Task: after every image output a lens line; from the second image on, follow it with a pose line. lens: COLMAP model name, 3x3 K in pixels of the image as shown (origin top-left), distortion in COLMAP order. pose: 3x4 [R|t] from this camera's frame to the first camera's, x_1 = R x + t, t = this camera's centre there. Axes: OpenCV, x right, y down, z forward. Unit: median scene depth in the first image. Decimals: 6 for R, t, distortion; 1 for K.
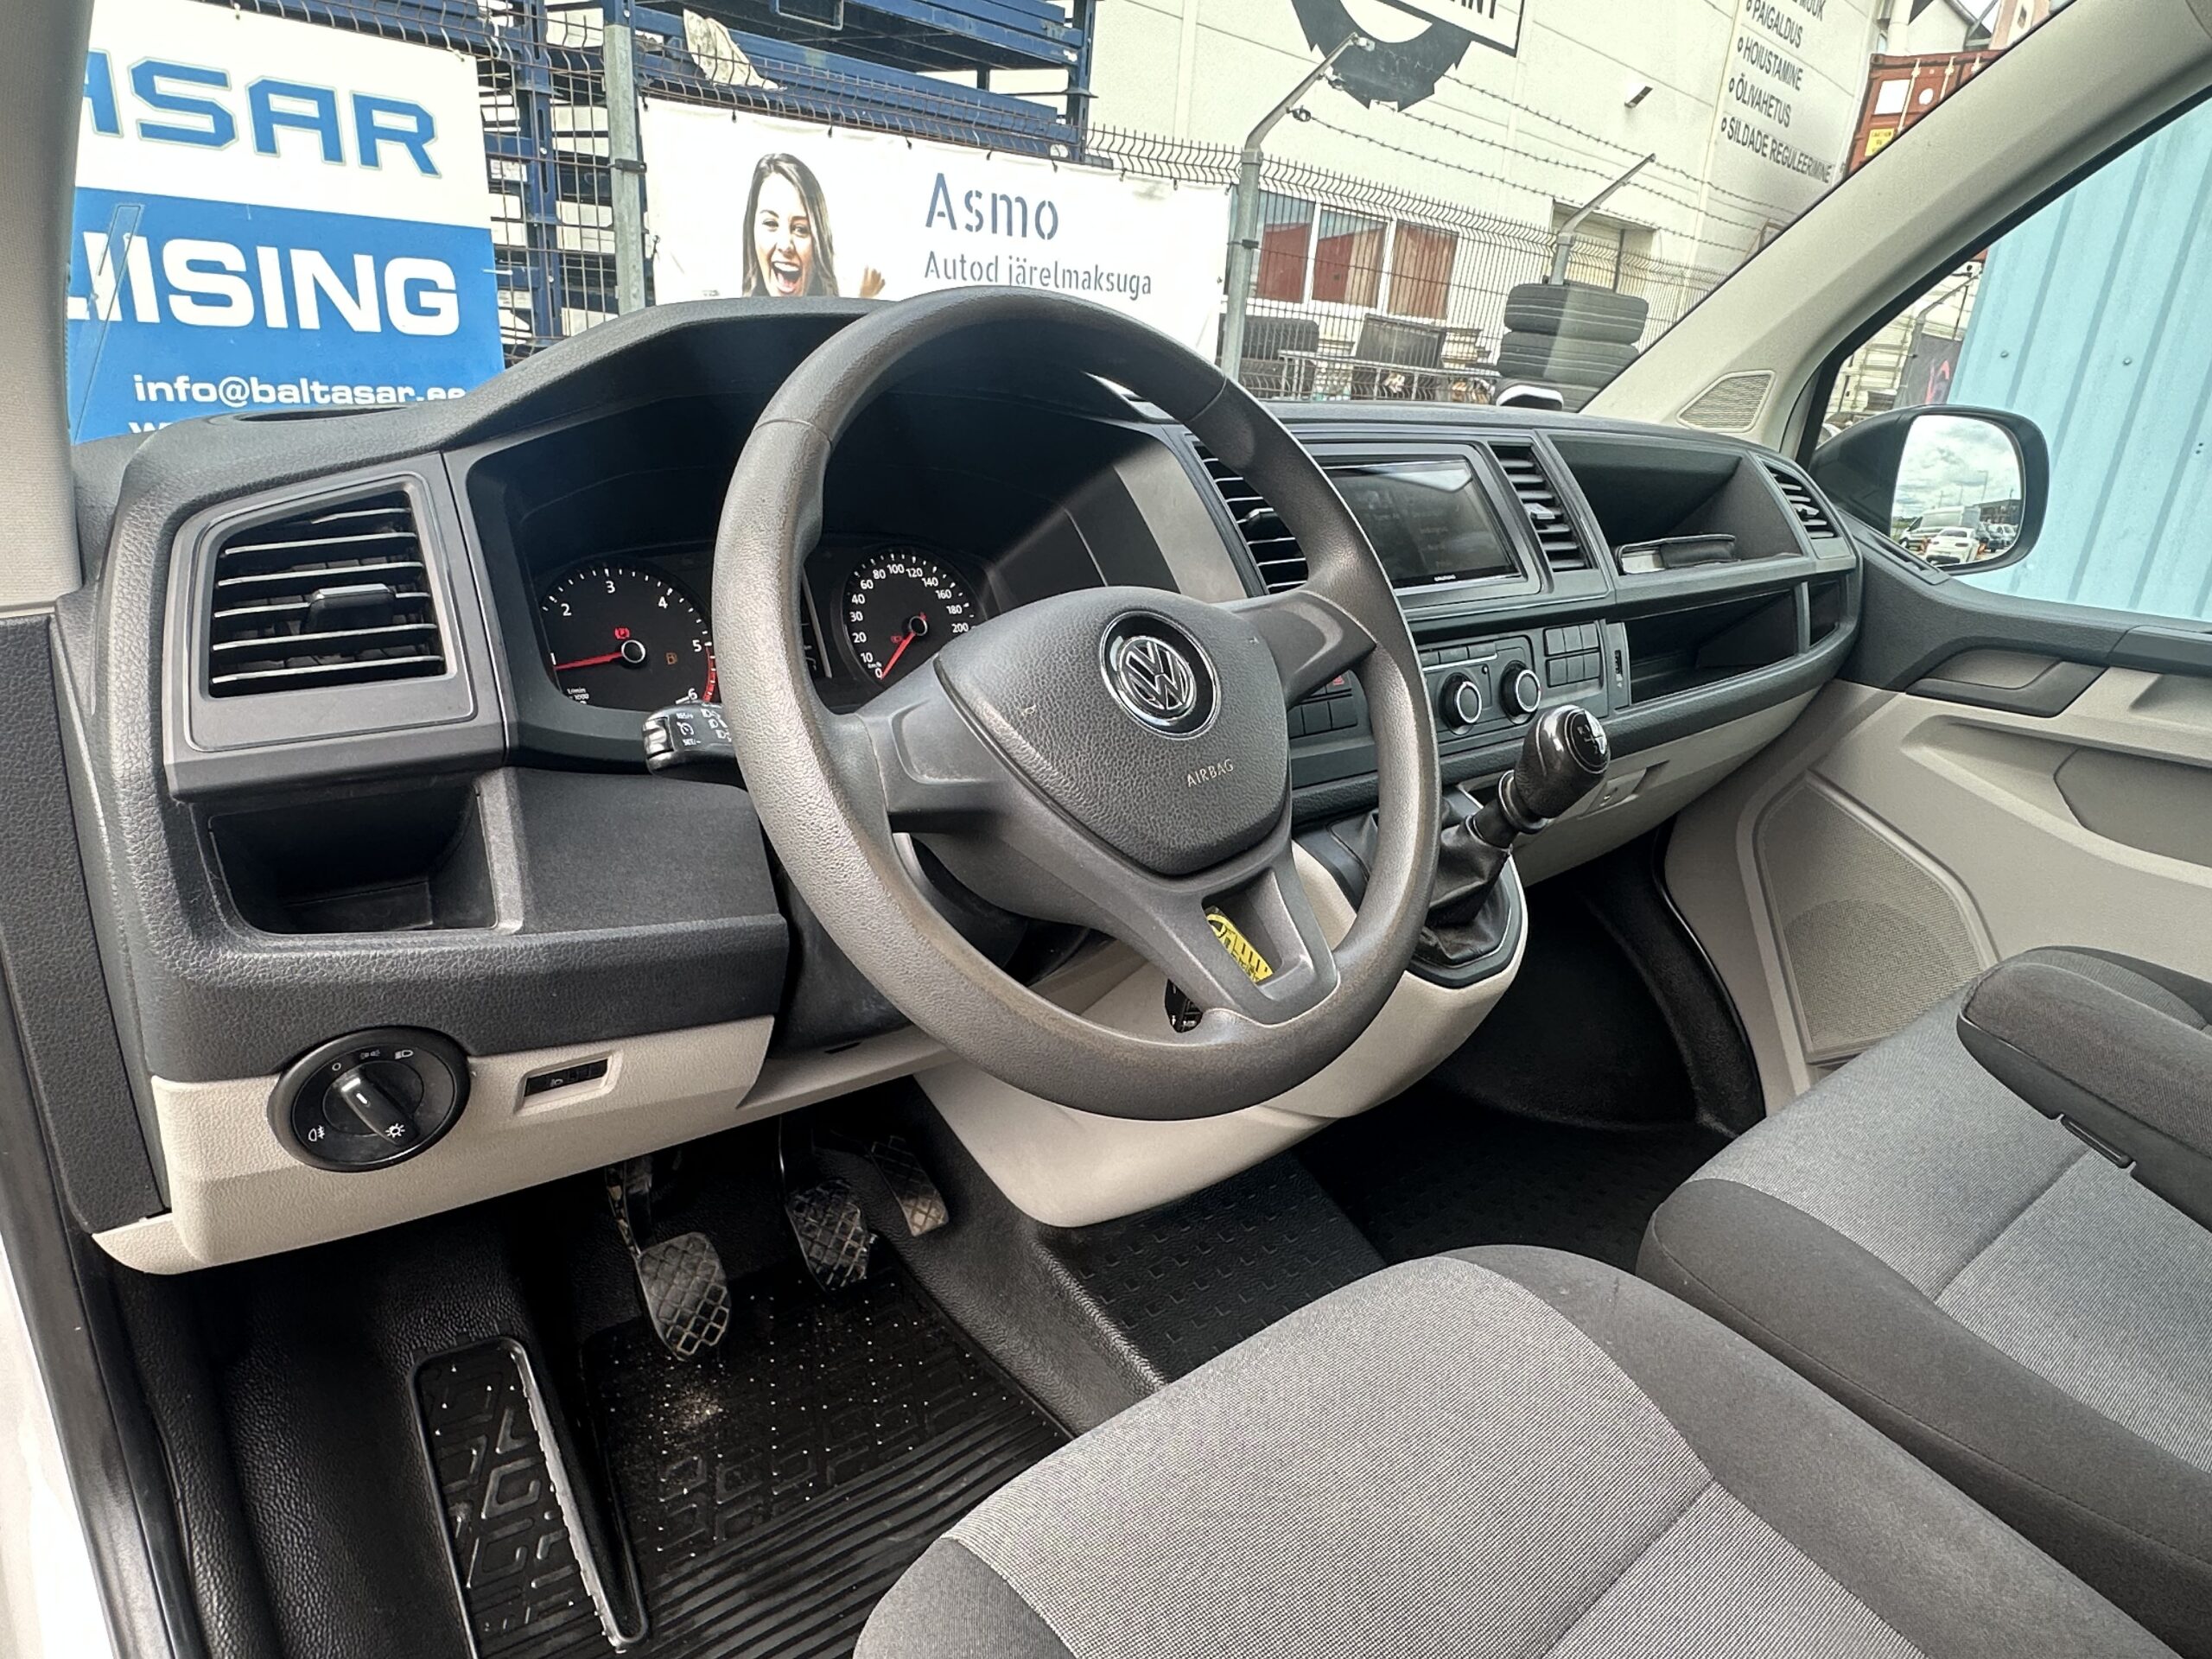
lens RADIAL K [[1409.5, 0, 1106.4], [0, 1409.5, 852.5], [0, 0, 1]] dist [-0.004681, -0.003261]
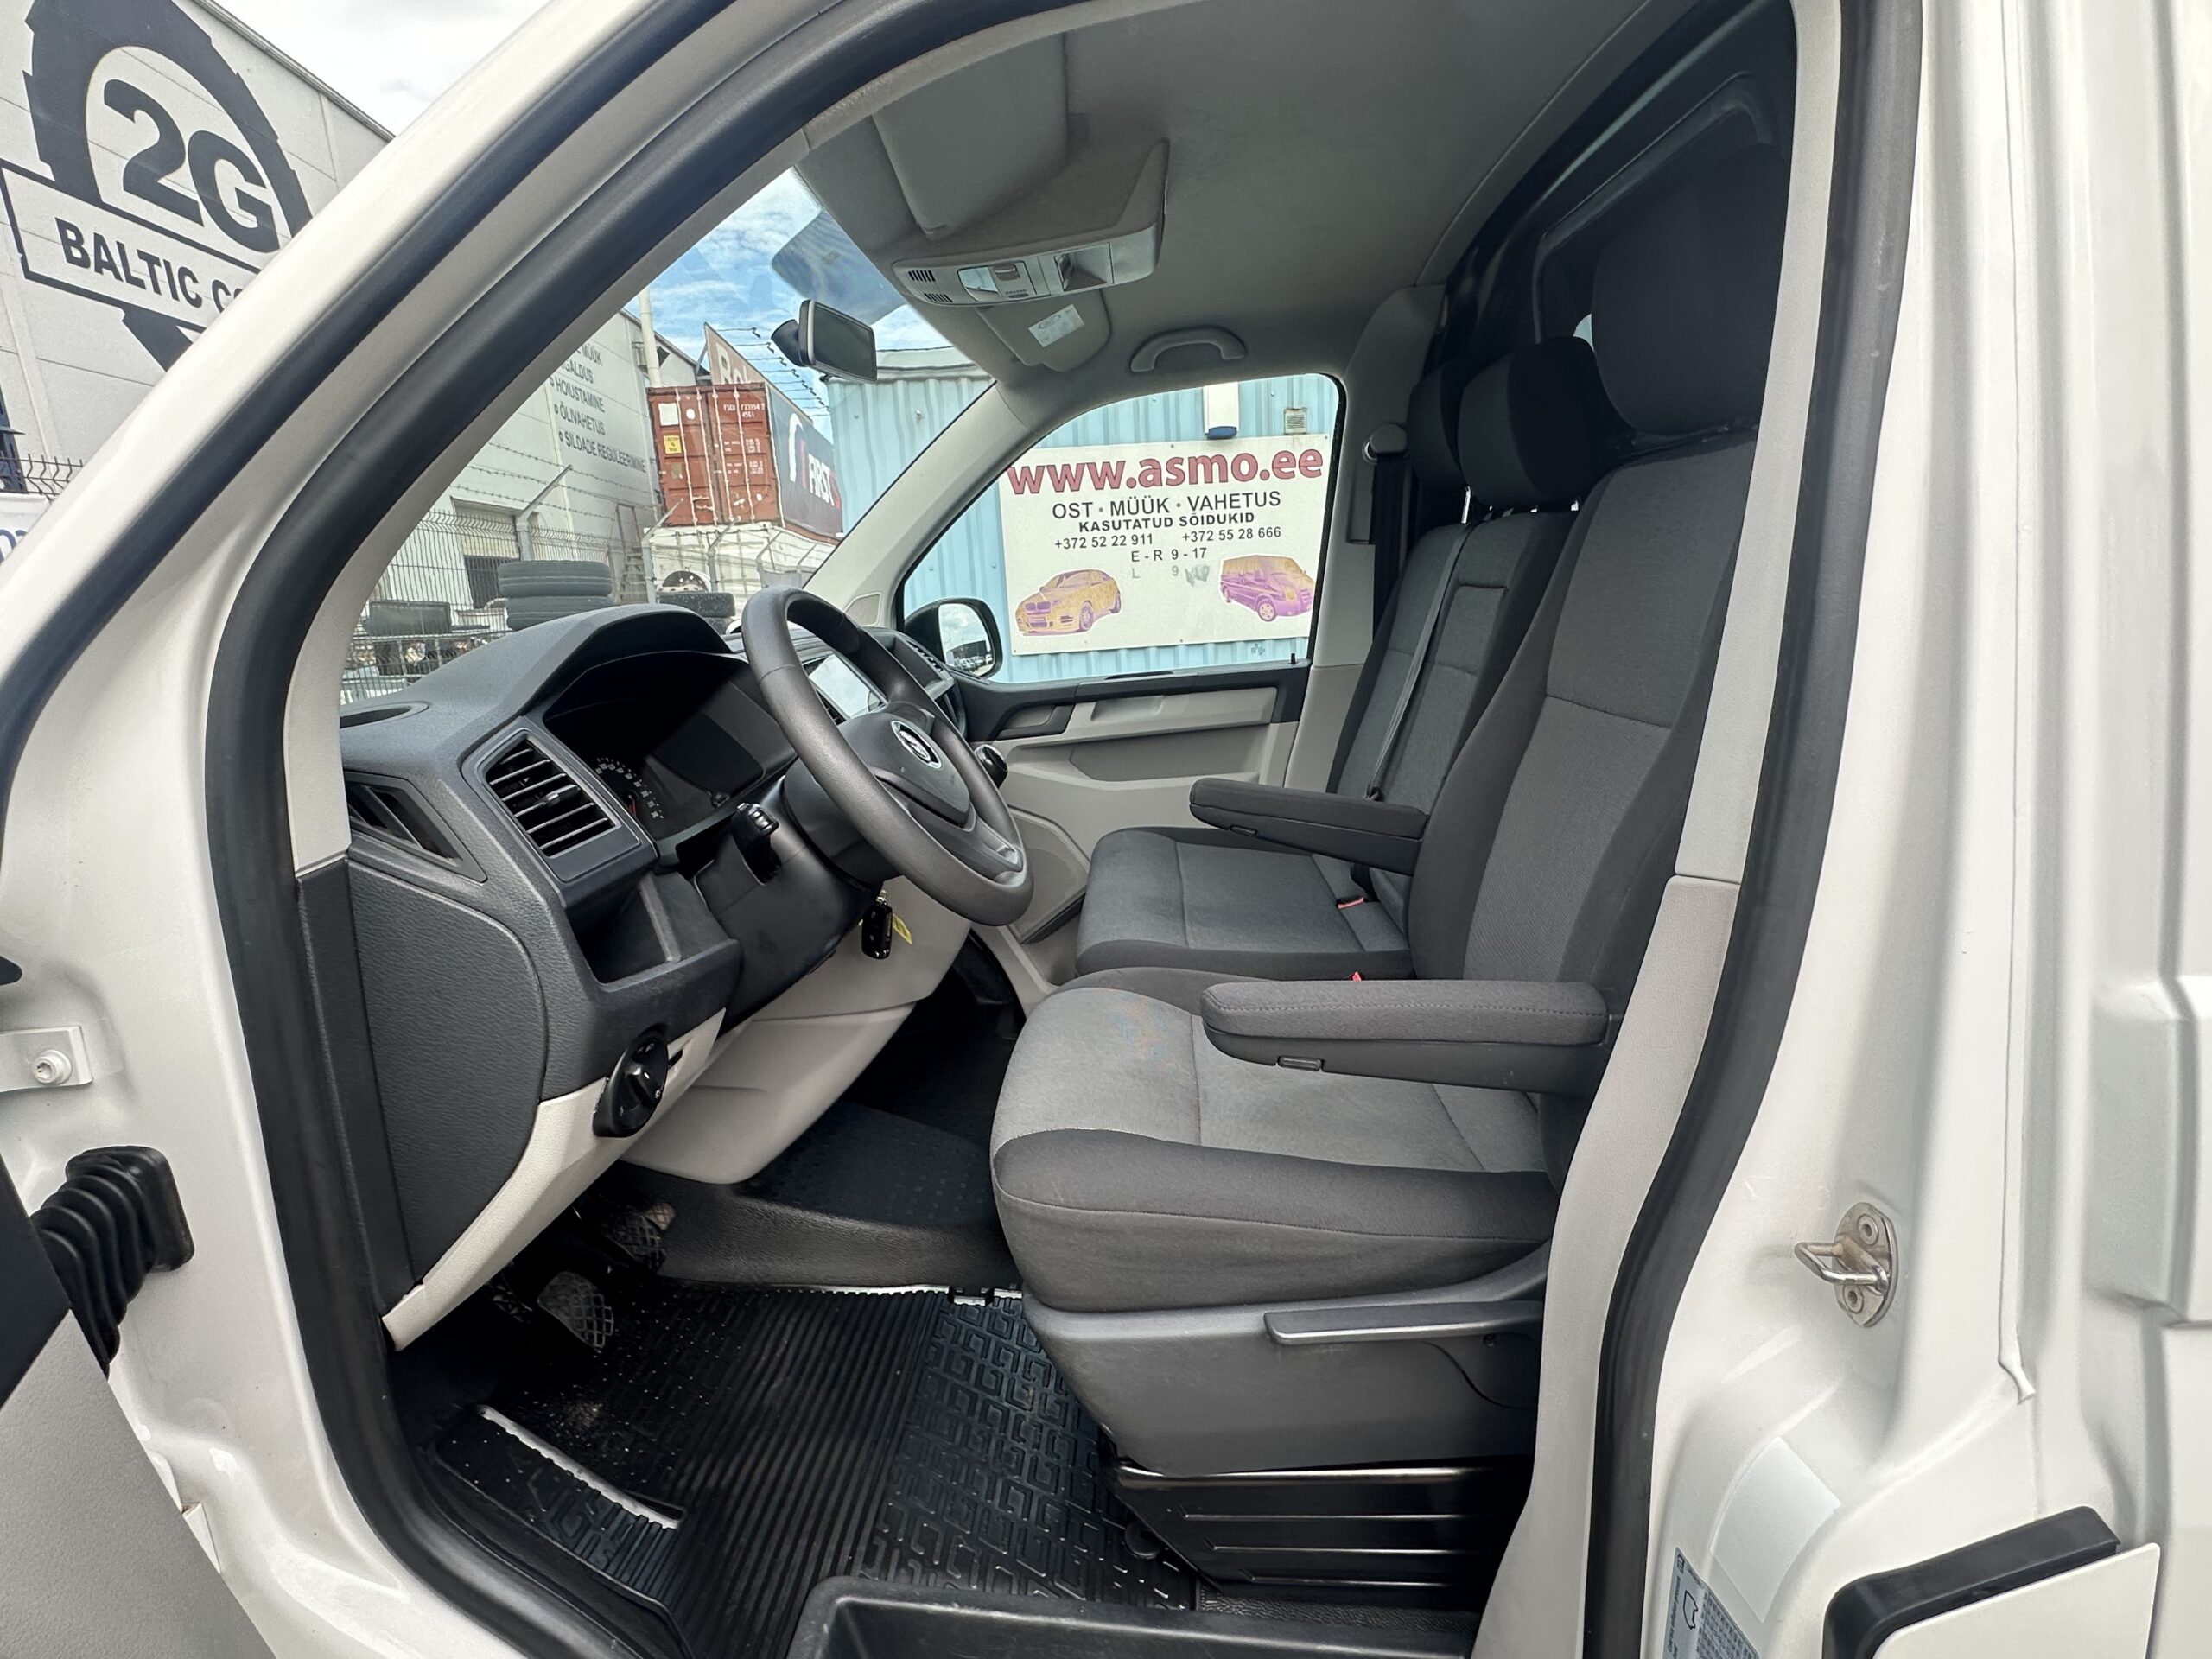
lens RADIAL K [[1160.2, 0, 1103.3], [0, 1160.2, 835.2], [0, 0, 1]] dist [-0.020971, 0.011082]
pose [[0.663714, -0.266007, 0.699087, -0.169799], [0.358662, 0.933353, 0.014633, 0.012994], [-0.656388, 0.241024, 0.714887, -0.068320]]
